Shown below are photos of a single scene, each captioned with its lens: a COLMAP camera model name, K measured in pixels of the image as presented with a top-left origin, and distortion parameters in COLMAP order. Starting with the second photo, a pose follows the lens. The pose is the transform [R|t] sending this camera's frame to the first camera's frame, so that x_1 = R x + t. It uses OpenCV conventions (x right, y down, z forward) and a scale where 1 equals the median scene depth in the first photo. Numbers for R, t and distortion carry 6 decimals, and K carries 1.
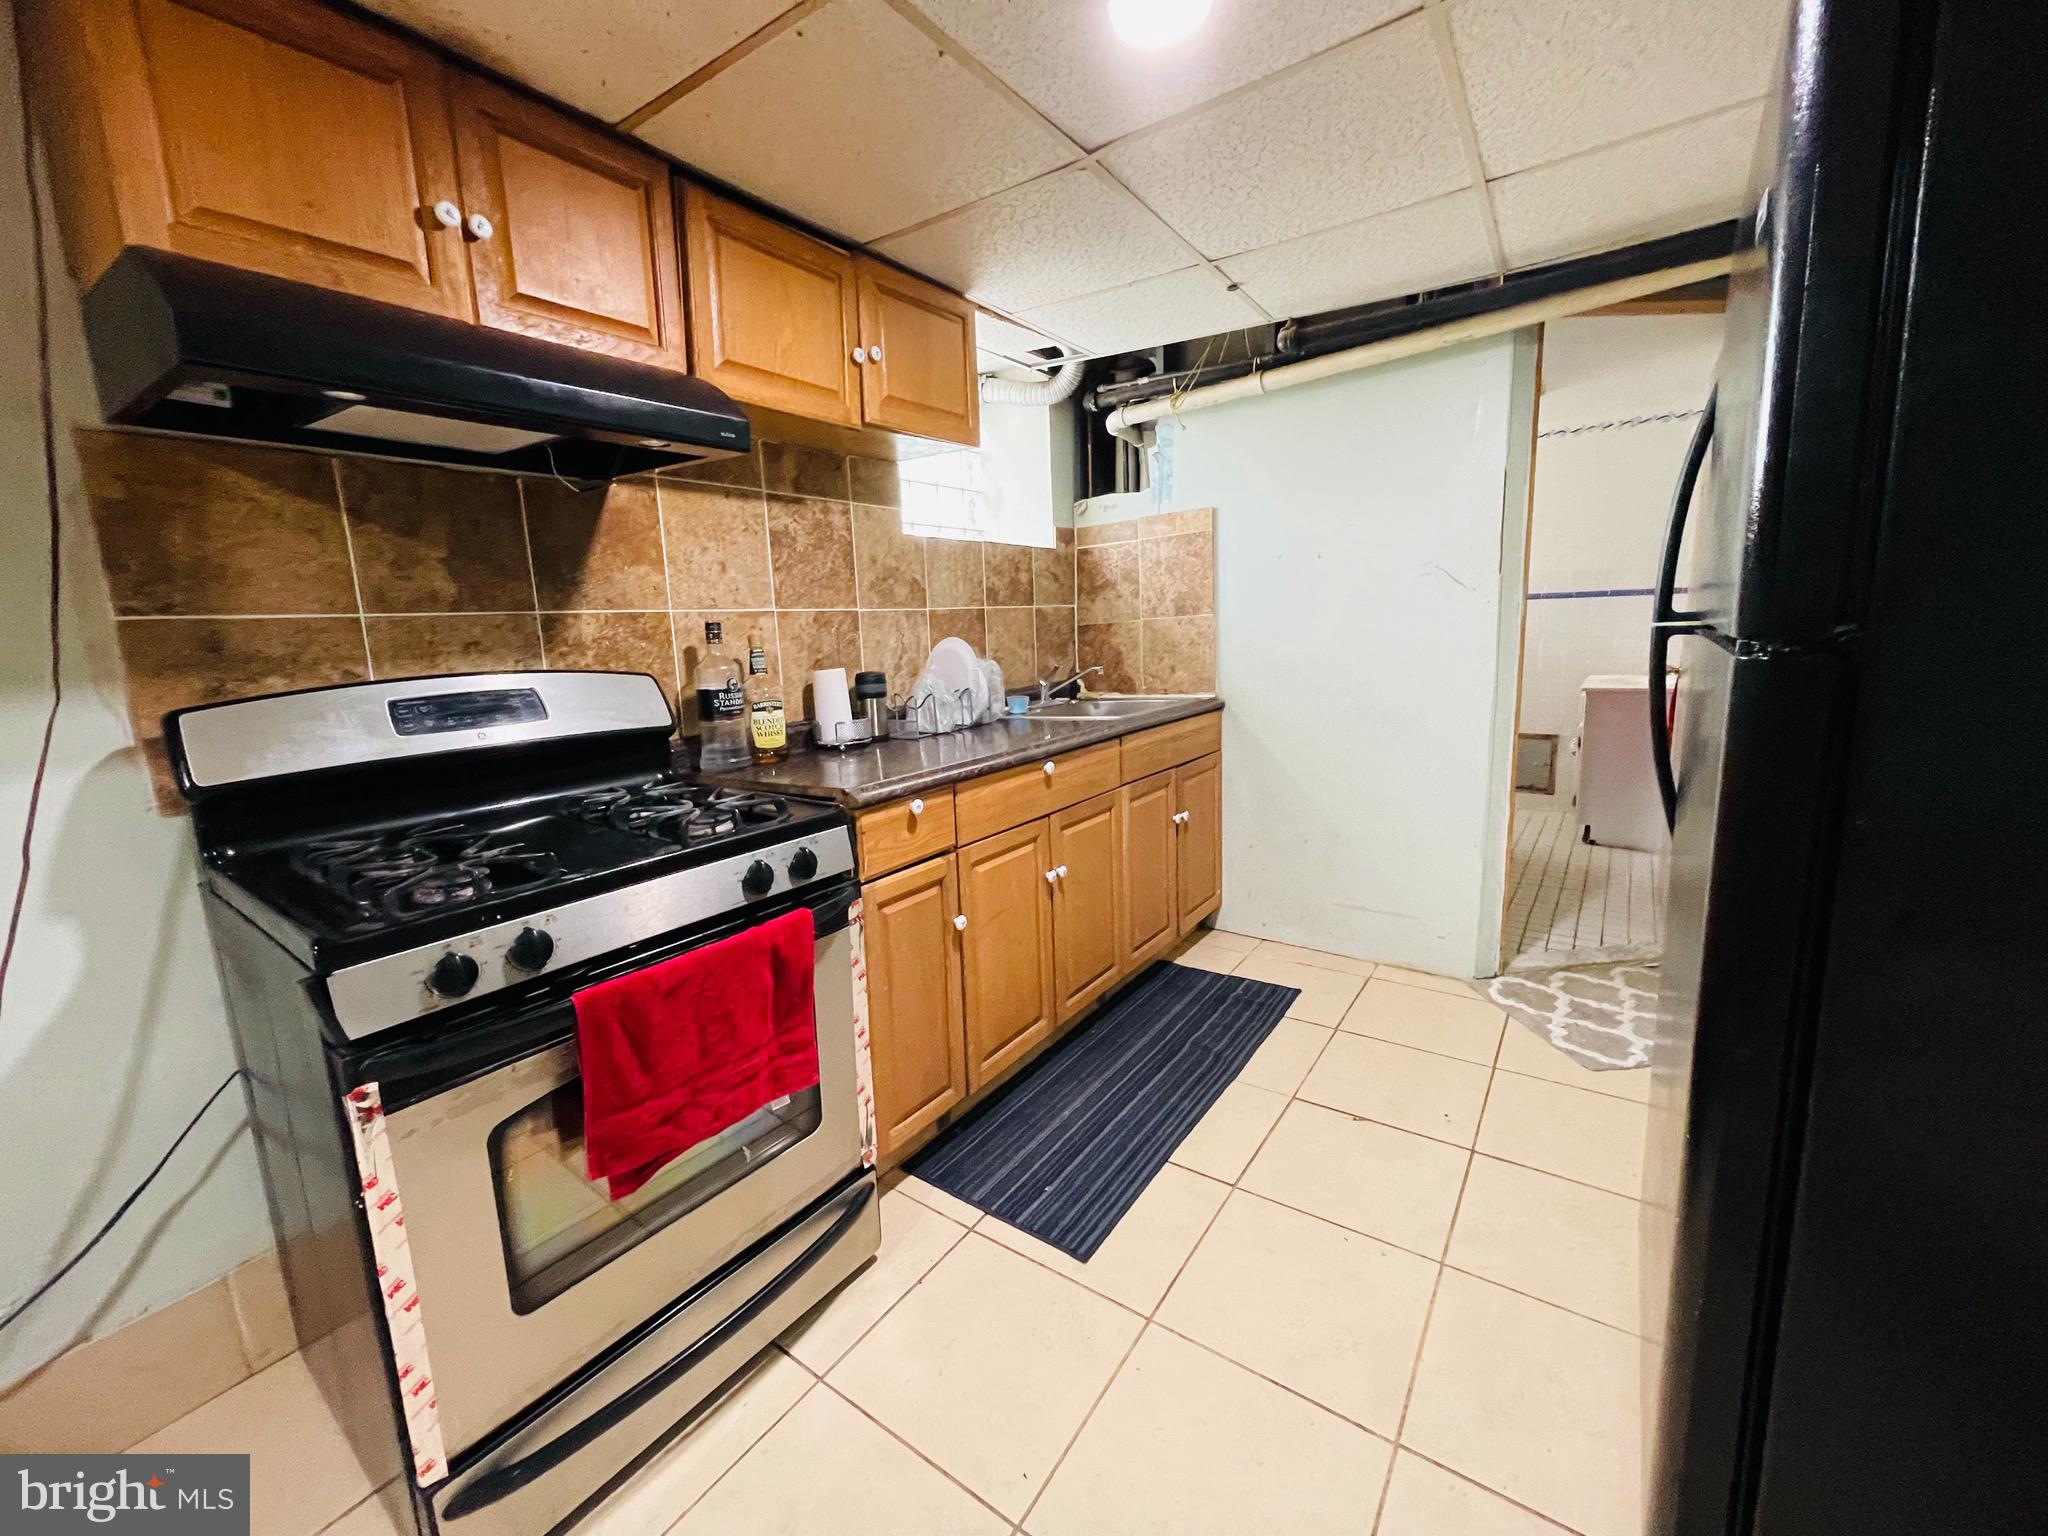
lens RADIAL K [[823.8, 0, 1026.4], [0, 823.8, 764.8], [0, 0, 1]] dist [-0.002158, -0.000936]
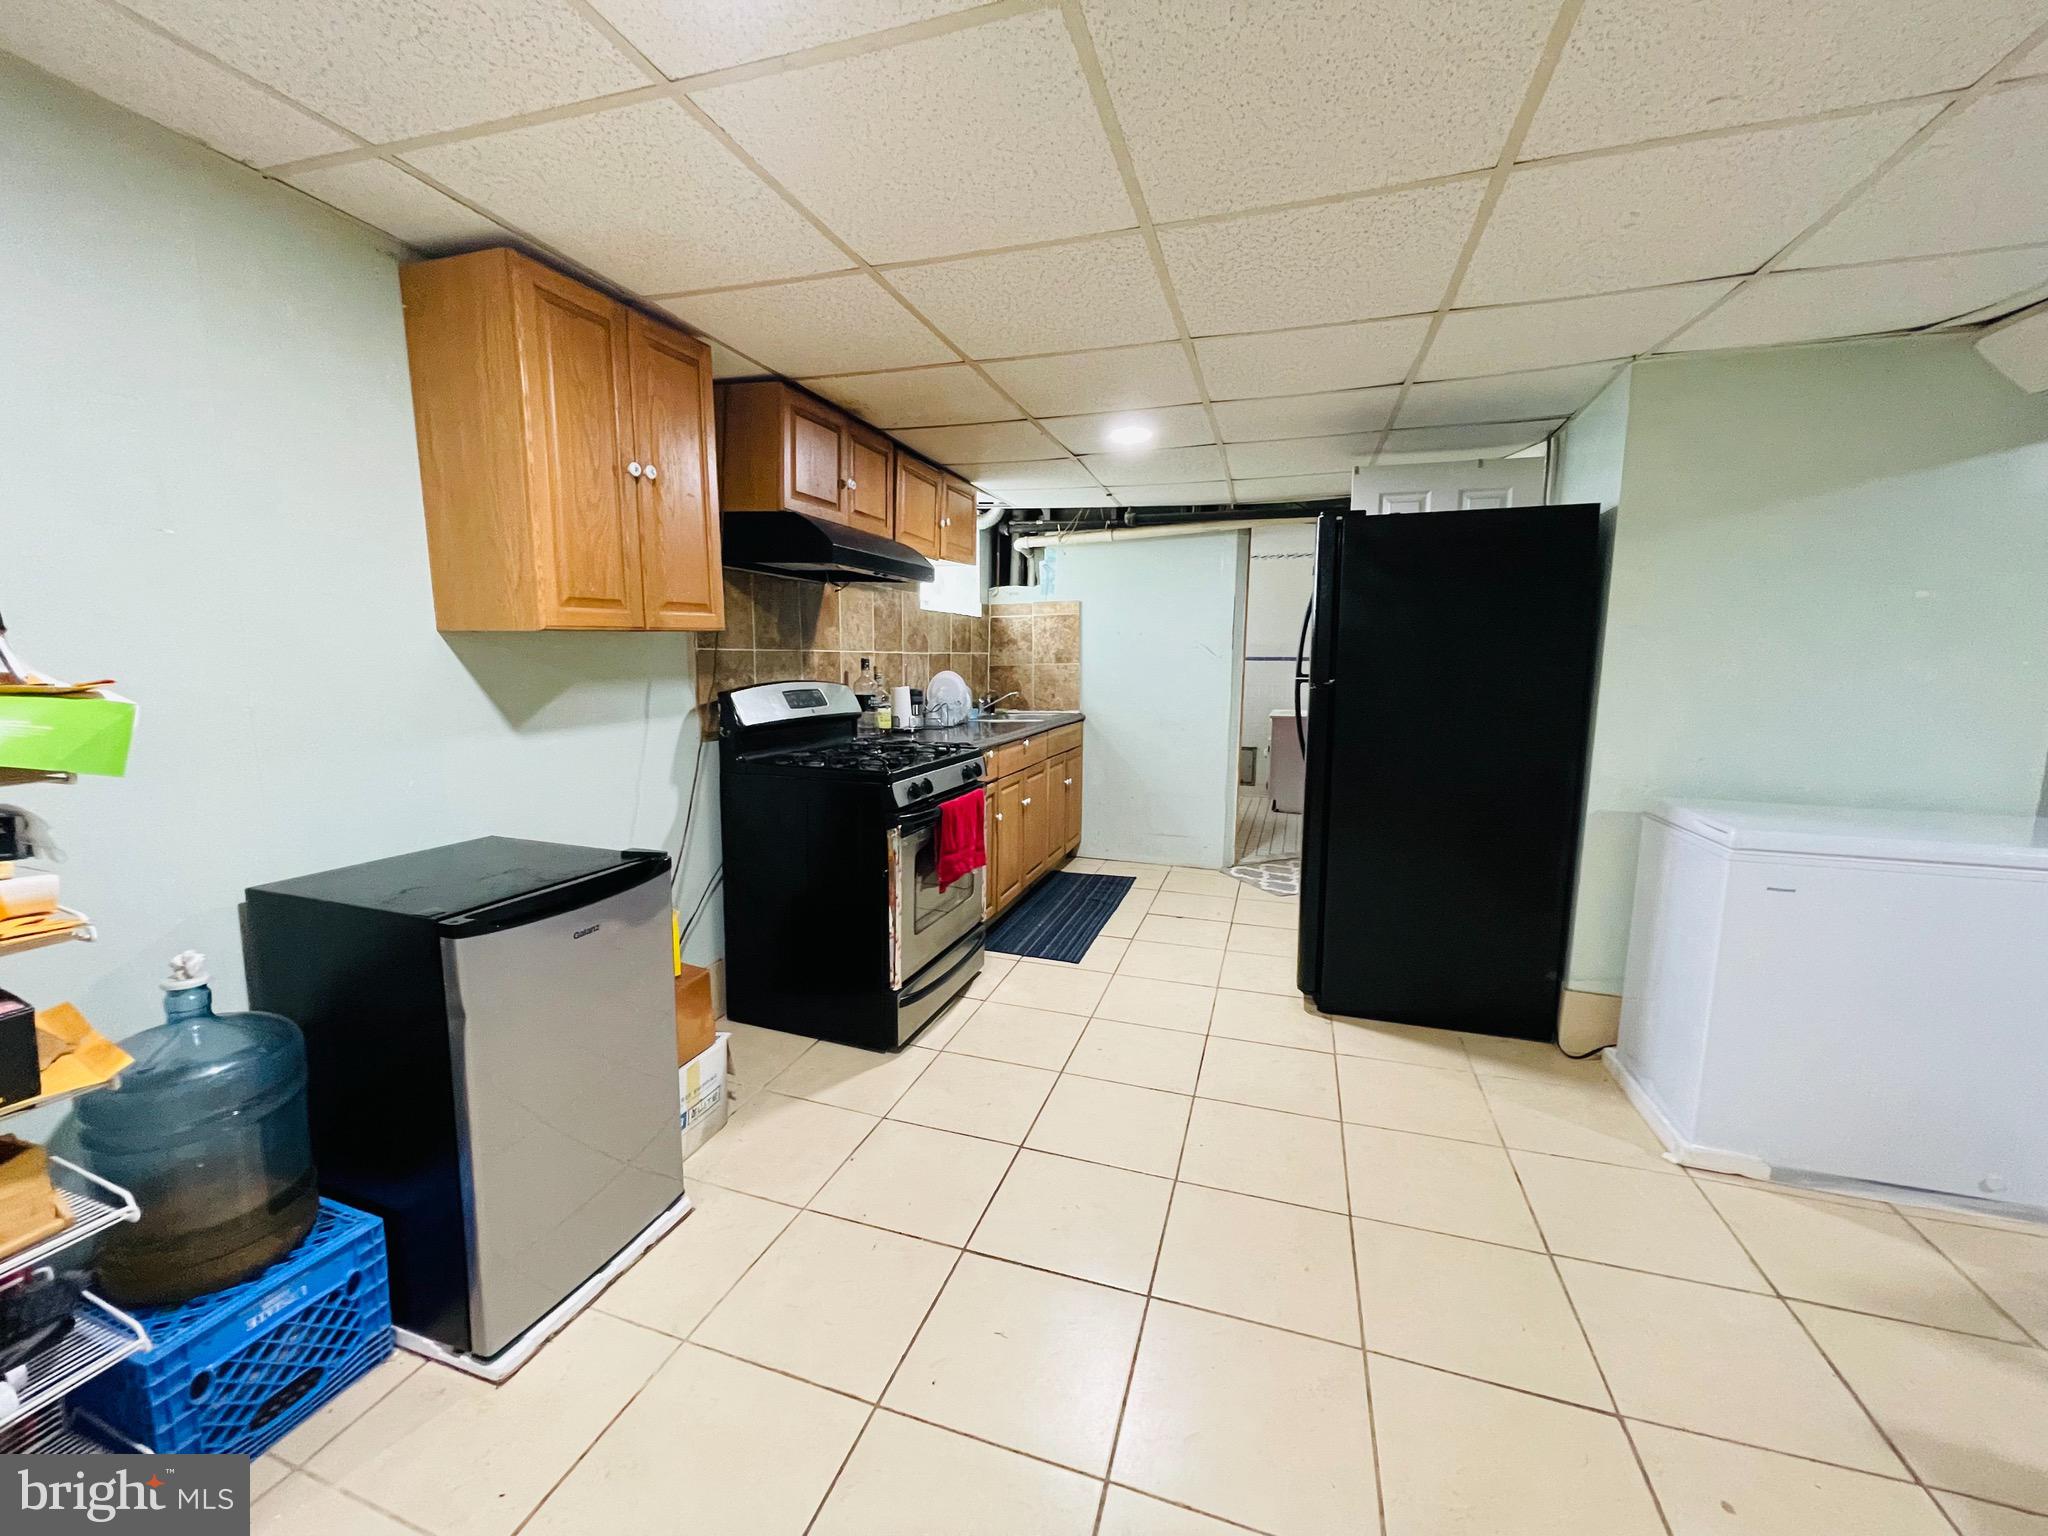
lens RADIAL K [[823.8, 0, 1019.9], [0, 823.8, 761.9], [0, 0, 1]] dist [-0.002158, -0.000936]
pose [[0.954518, 0.007463, 0.298059, -0.440511], [0.007113, 0.998832, -0.047789, 0.110455], [-0.298068, 0.047735, 0.953350, -0.630641]]
